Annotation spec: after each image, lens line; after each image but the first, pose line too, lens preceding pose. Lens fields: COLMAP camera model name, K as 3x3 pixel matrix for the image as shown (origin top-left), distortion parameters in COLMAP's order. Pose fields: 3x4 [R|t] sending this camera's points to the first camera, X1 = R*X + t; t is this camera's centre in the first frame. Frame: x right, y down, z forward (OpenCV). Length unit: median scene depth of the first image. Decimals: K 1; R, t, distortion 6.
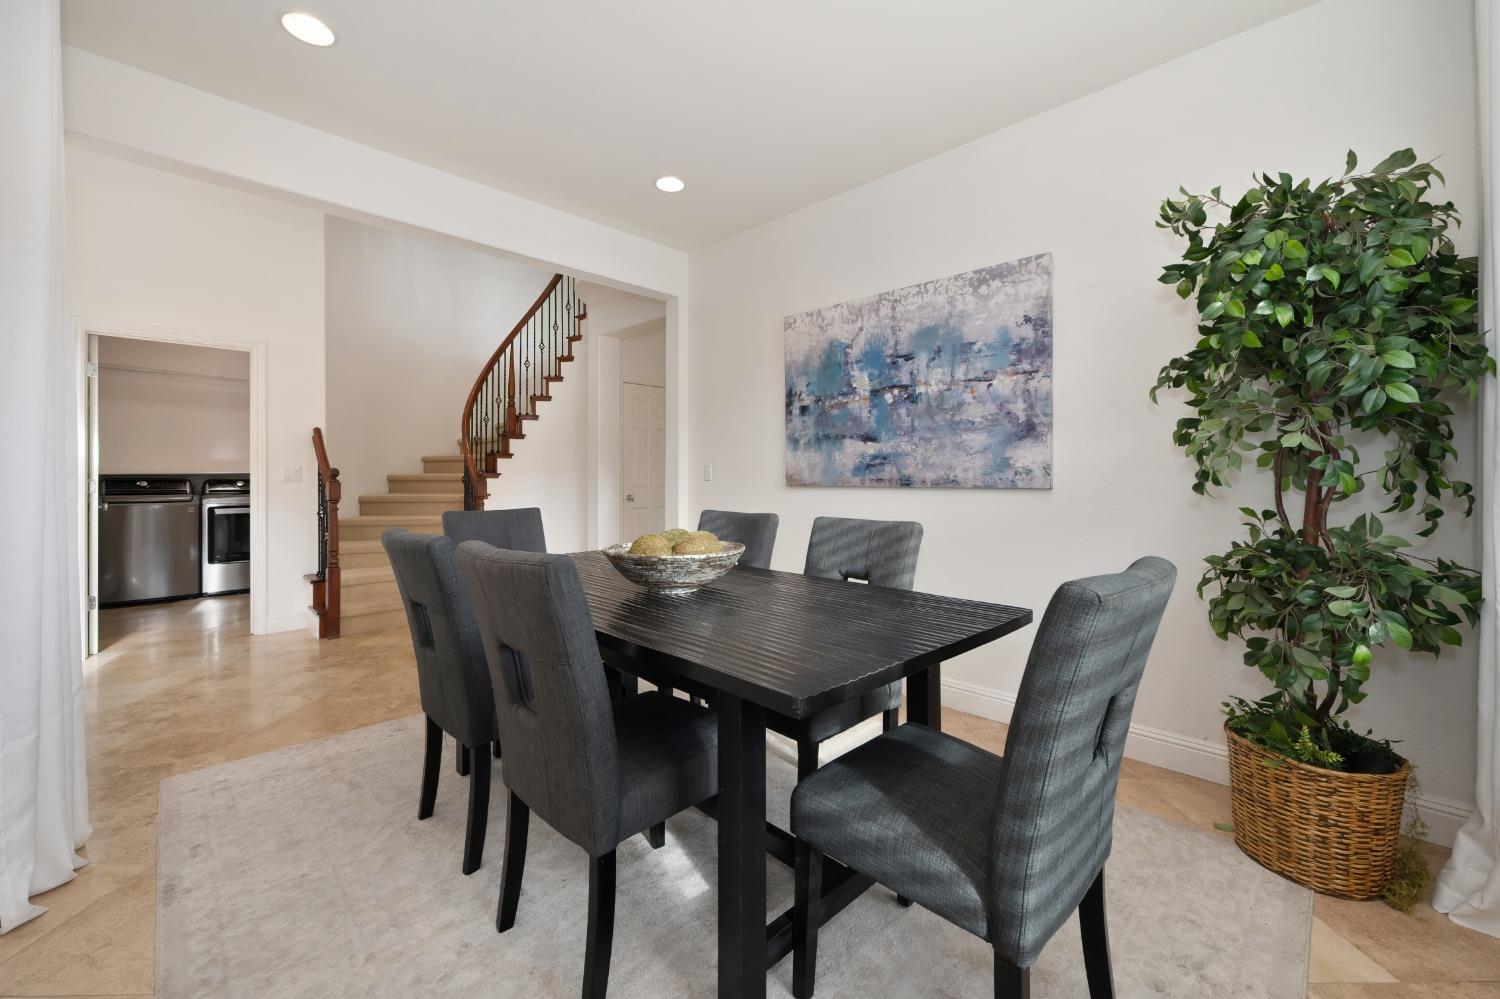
lens RADIAL K [[594.0, 0, 754.3], [0, 594.0, 489.8], [0, 0, 1]] dist [-0.002541, 0.000813]
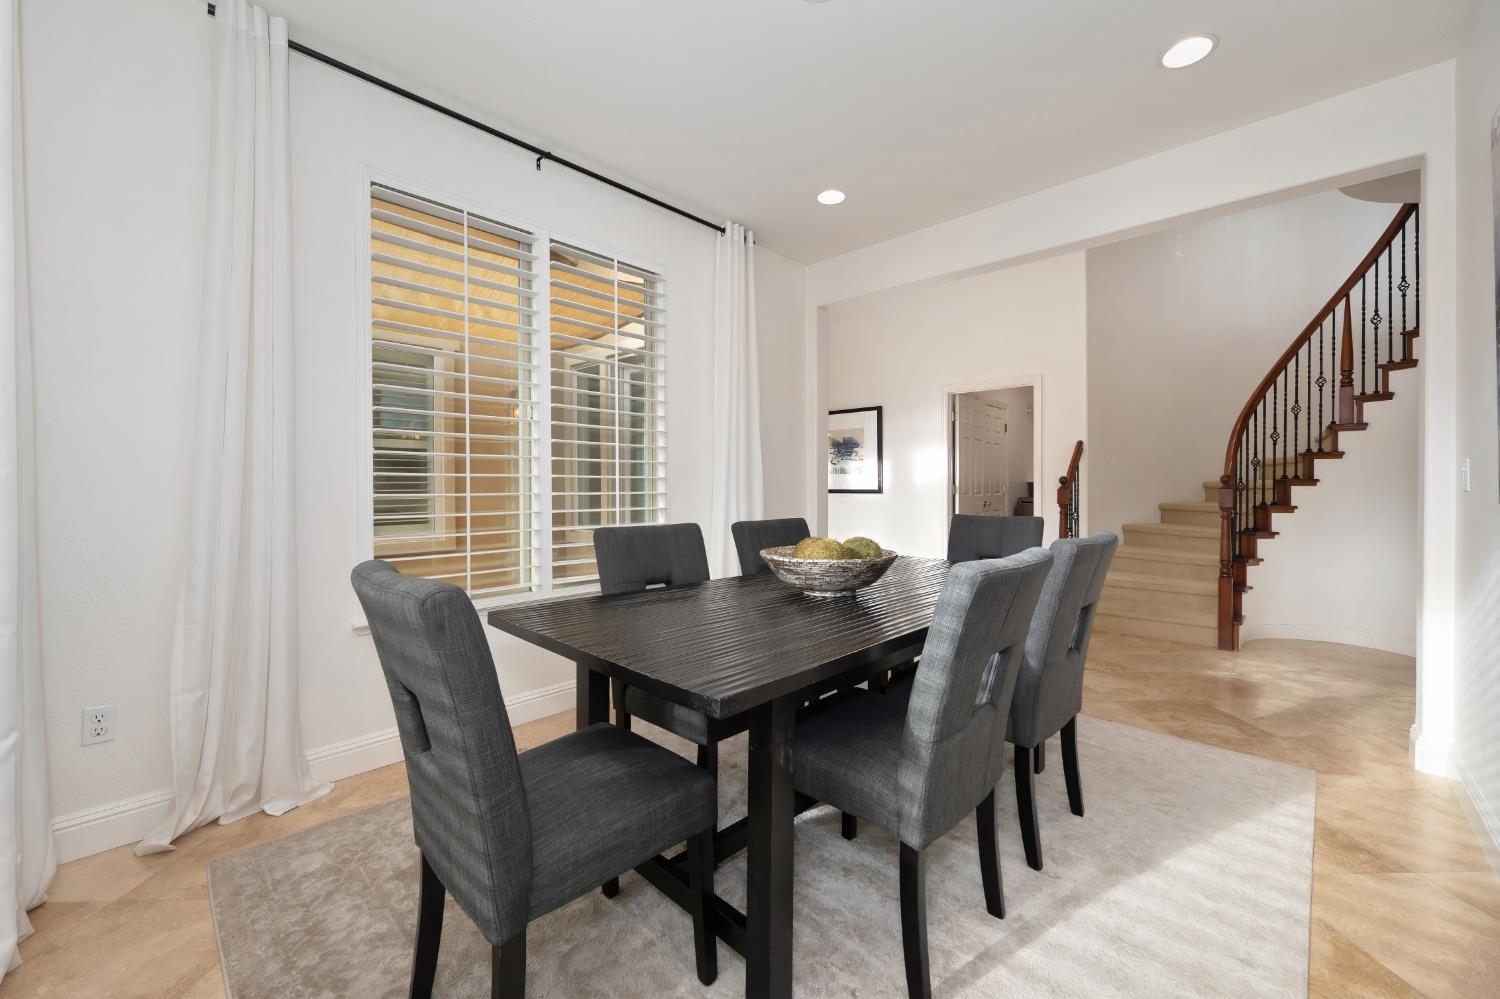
lens RADIAL K [[594.0, 0, 748.4], [0, 594.0, 483.3], [0, 0, 1]] dist [-0.002541, 0.000813]
pose [[-0.001649, -0.003470, -0.999993, 0.320049], [-0.021602, 0.999761, -0.003434, -0.005902], [0.999765, 0.021596, -0.001724, 0.306470]]
